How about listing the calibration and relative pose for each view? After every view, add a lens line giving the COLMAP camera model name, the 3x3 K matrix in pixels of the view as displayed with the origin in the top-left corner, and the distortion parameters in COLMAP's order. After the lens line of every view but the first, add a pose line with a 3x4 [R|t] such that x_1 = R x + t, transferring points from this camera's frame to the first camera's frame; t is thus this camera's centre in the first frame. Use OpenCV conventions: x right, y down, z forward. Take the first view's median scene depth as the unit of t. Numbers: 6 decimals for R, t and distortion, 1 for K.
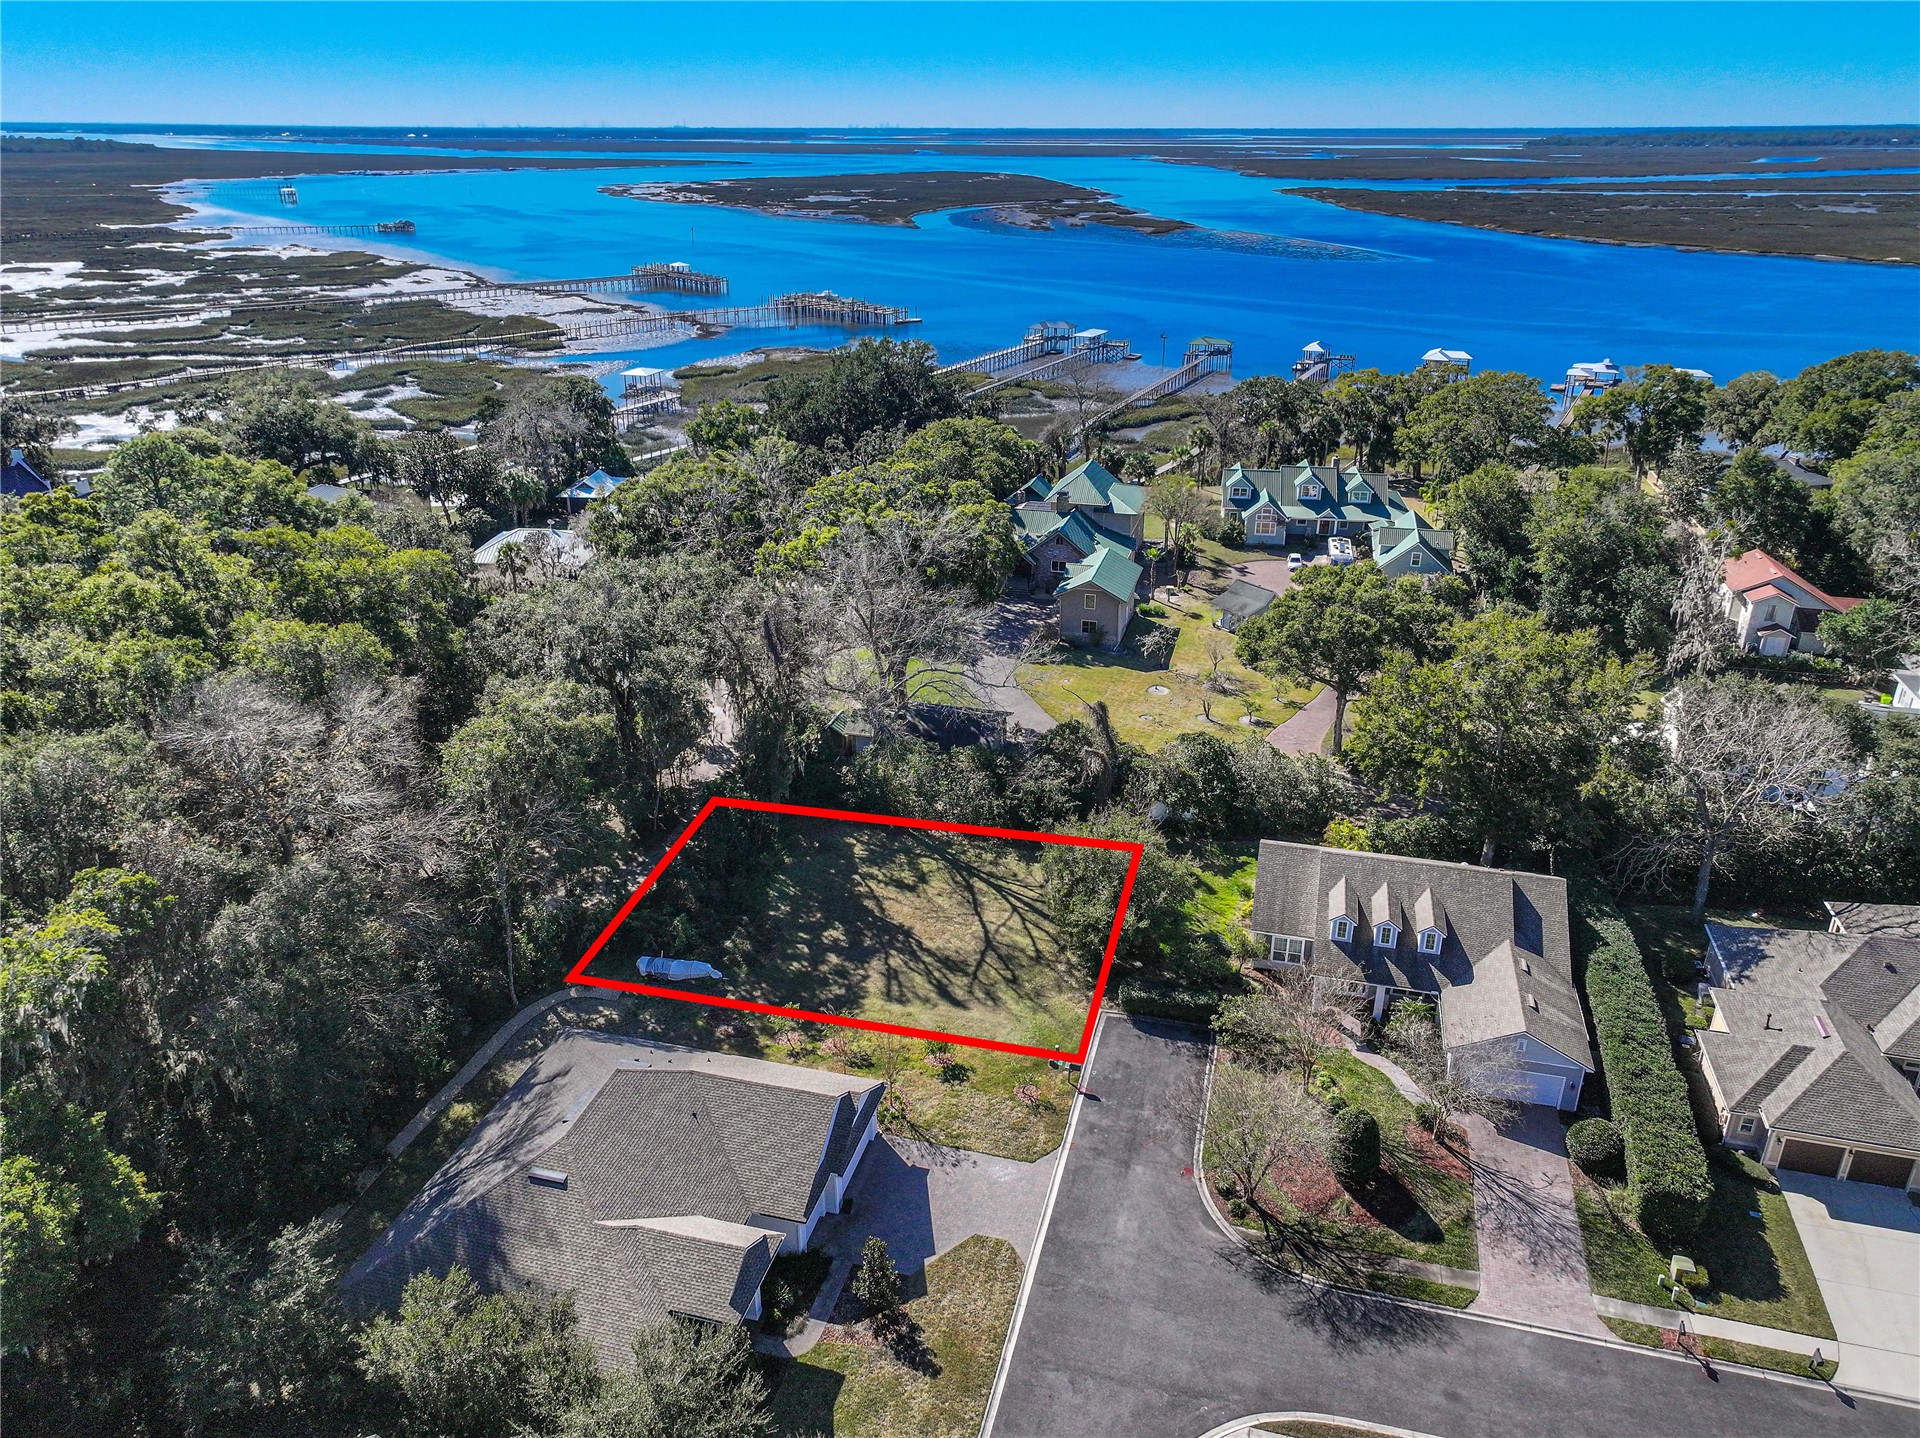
lens RADIAL K [[1341.9, 0, 960.0], [0, 1341.9, 719.0], [0, 0, 1]] dist [-0.037903, 0.001905]
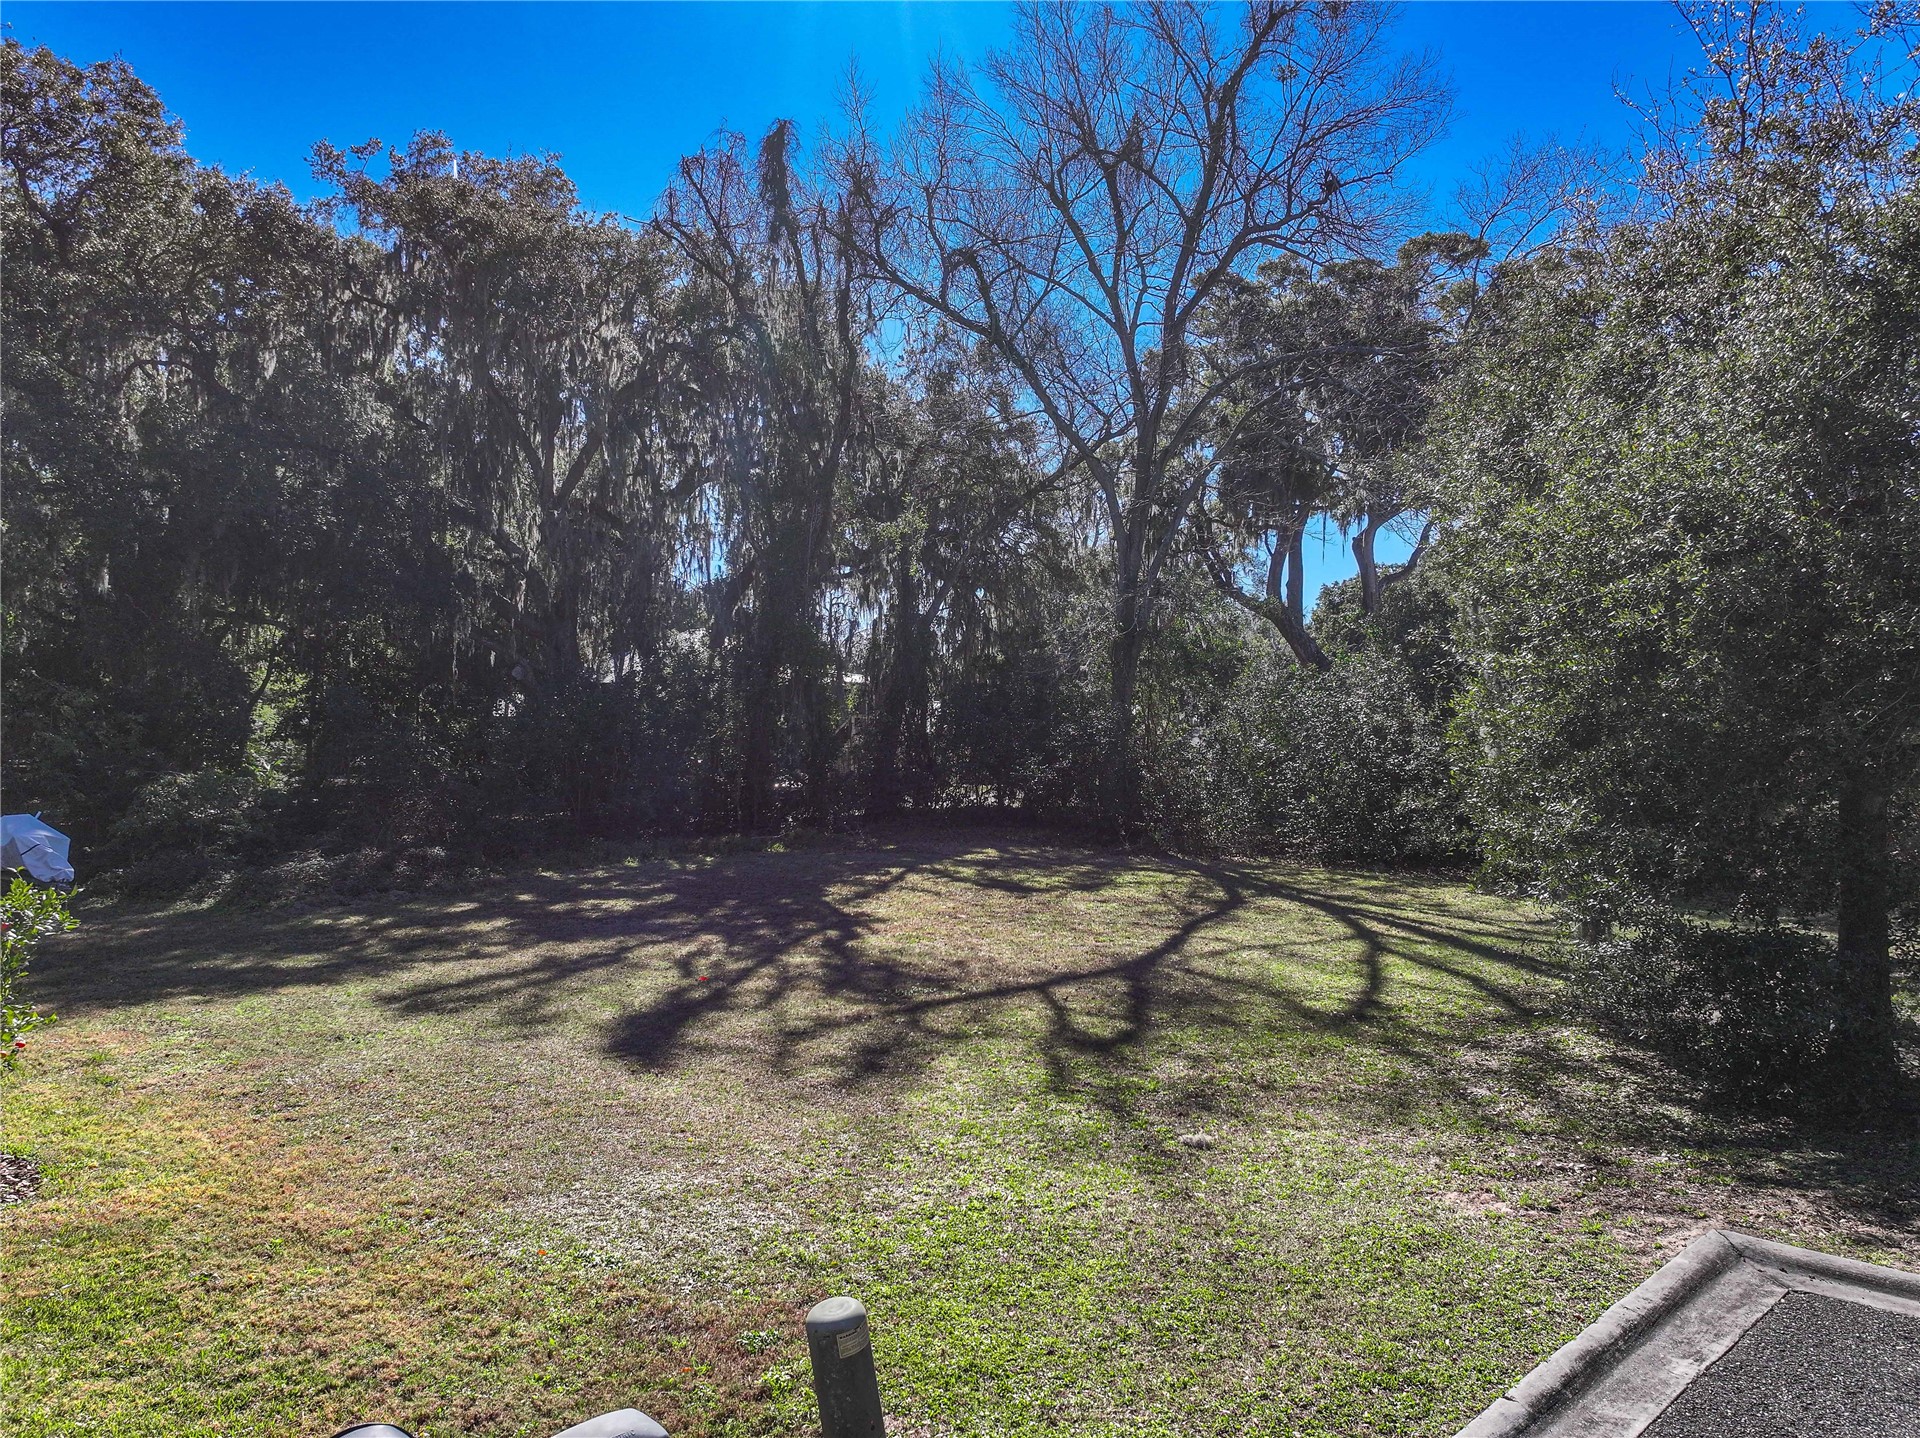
lens RADIAL K [[1341.9, 0, 960.0], [0, 1341.9, 719.0], [0, 0, 1]] dist [-0.037903, 0.001905]
pose [[0.863352, 0.007130, -0.504552, 0.097151], [-0.211183, 0.913225, -0.348456, 0.209075], [0.458285, 0.407393, 0.789940, 0.830009]]
